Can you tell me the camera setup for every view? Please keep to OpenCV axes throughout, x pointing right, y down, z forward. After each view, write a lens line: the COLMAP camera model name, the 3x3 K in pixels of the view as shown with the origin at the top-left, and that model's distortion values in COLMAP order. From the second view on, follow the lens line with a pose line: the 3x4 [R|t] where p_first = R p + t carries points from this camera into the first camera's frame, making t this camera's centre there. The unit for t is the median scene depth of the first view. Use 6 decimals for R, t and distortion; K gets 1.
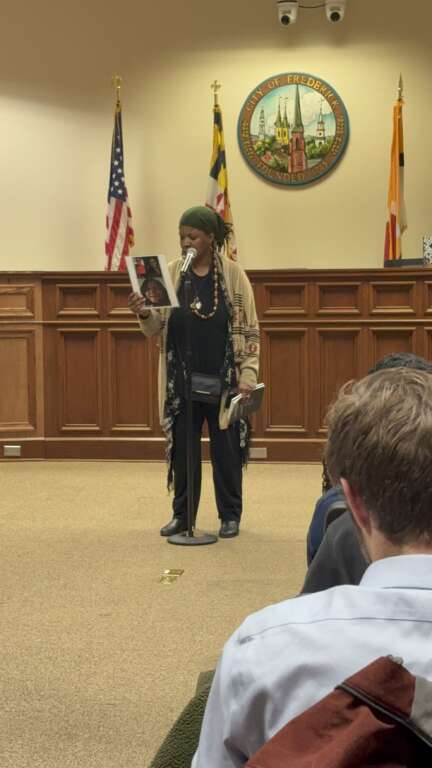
lens RADIAL K [[1435.1, 0, 219.2], [0, 1435.1, 357.4], [0, 0, 1]] dist [0.238502, 0.000000]
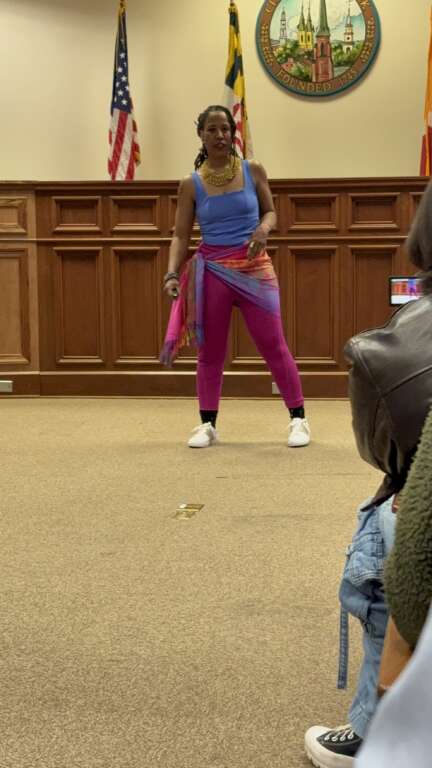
lens RADIAL K [[1435.1, 0, 242.5], [0, 1435.1, 362.3], [0, 0, 1]] dist [0.238502, 0.000000]
pose [[0.999910, 0.002175, 0.013248, -0.007587], [-0.002479, 0.999732, 0.023001, 0.027402], [-0.013195, -0.023032, 0.999648, 0.103893]]
